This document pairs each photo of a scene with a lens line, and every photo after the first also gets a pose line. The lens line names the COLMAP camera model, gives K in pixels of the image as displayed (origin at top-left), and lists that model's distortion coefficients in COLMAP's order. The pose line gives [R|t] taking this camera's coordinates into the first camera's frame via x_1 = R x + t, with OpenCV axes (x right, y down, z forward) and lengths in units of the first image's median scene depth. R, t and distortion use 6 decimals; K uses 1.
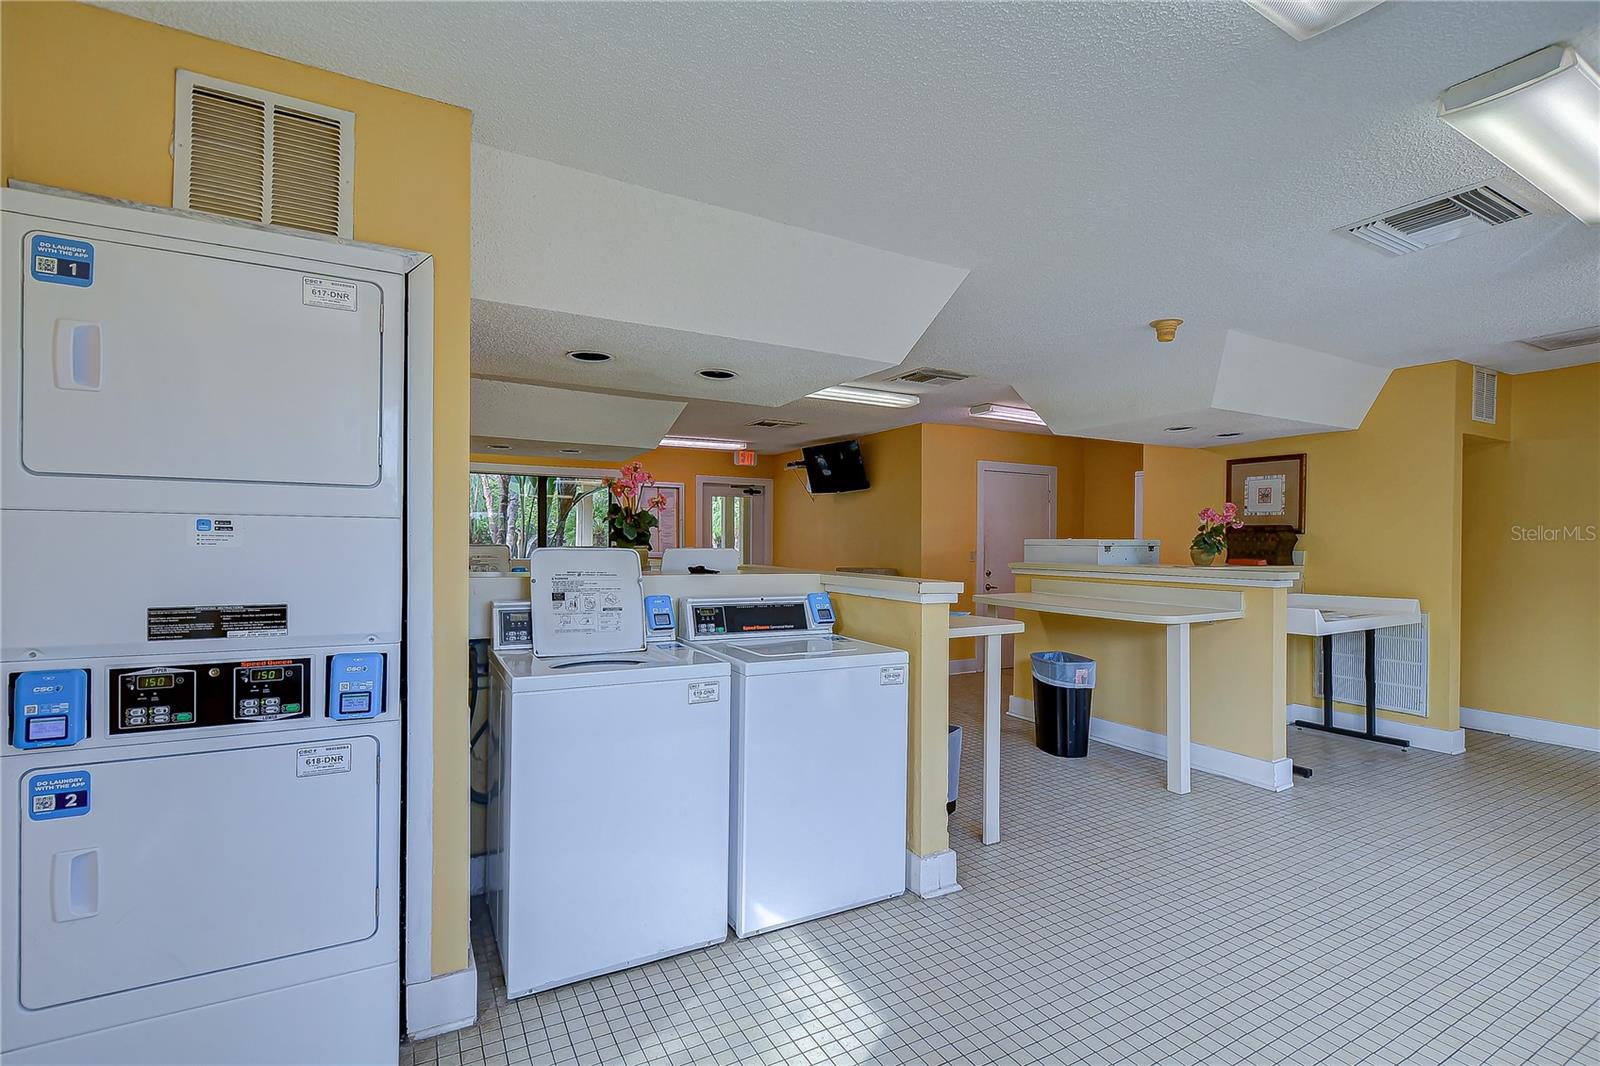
lens RADIAL K [[733.6, 0, 813.1], [0, 733.6, 548.3], [0, 0, 1]] dist [0.009075, -0.008818]
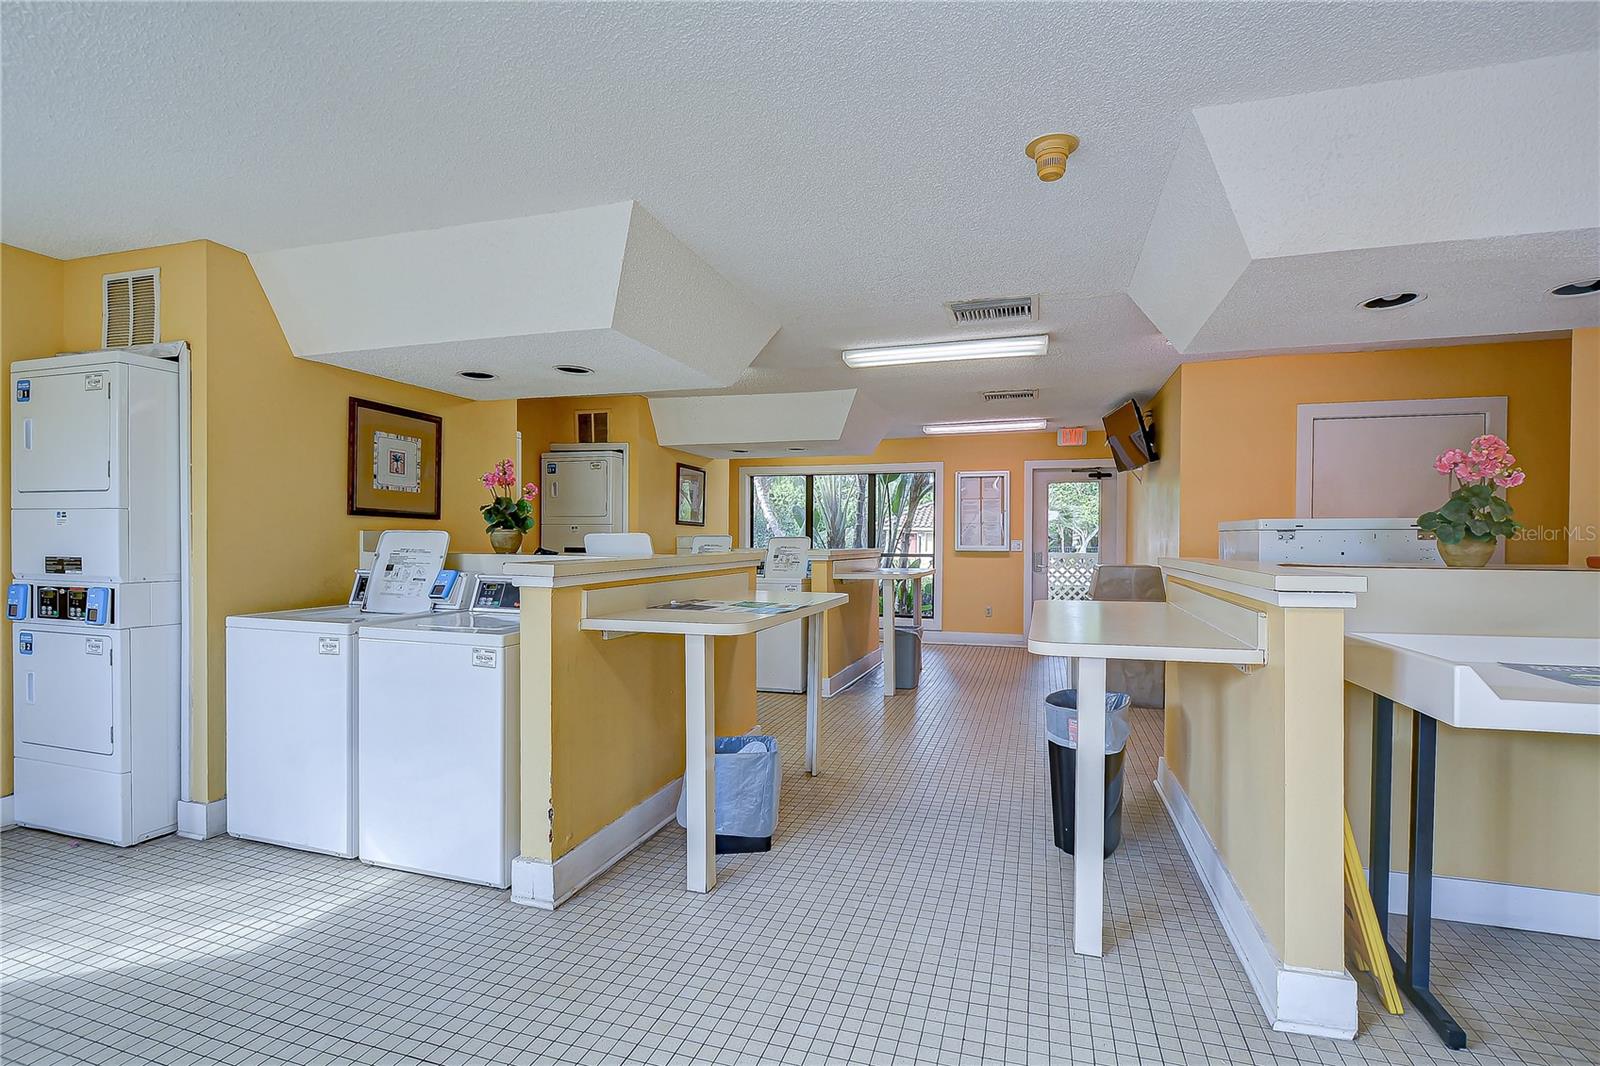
lens RADIAL K [[733.6, 0, 813.1], [0, 733.6, 548.3], [0, 0, 1]] dist [0.009075, -0.008818]
pose [[0.686600, 0.006078, -0.727010, 1.167613], [-0.005470, 0.999980, 0.003195, 0.024148], [0.727014, 0.001783, 0.686620, 0.678015]]
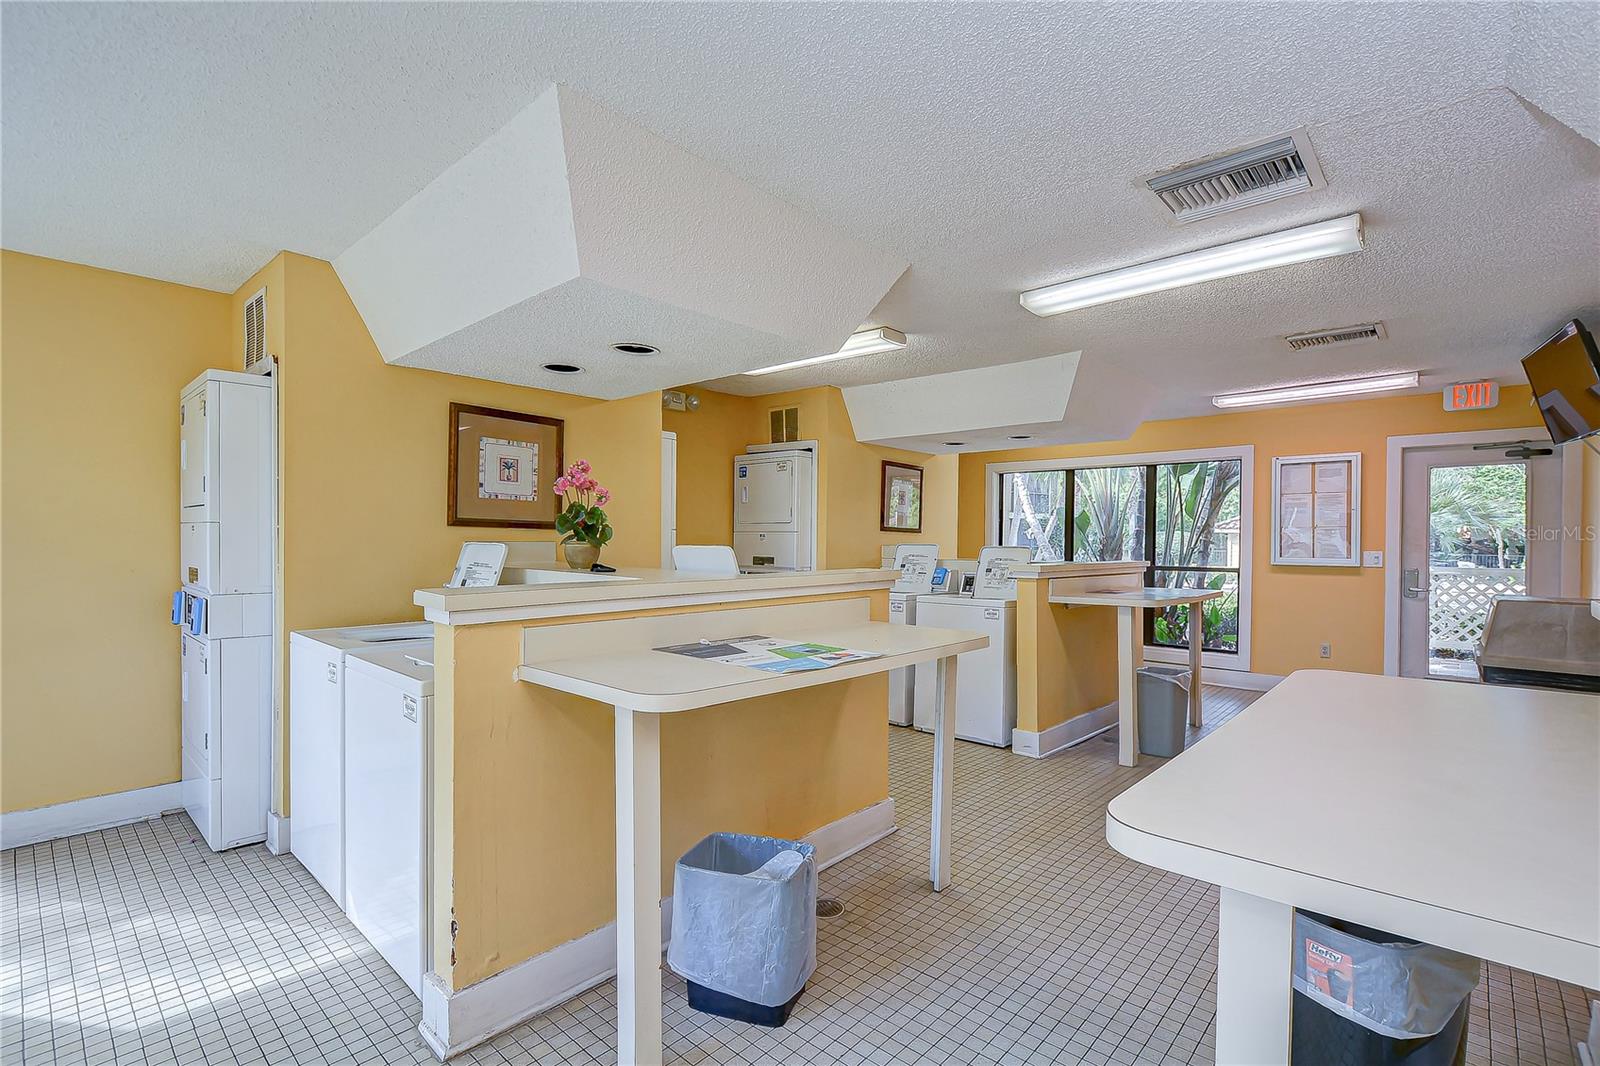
lens RADIAL K [[734.4, 0, 809.3], [0, 734.4, 555.0], [0, 0, 1]] dist [0.010250, -0.007926]
pose [[0.320335, 0.015295, -0.947181, 1.018670], [-0.012379, 0.999852, 0.011959, -0.001810], [0.947223, 0.007894, 0.320477, 1.202835]]
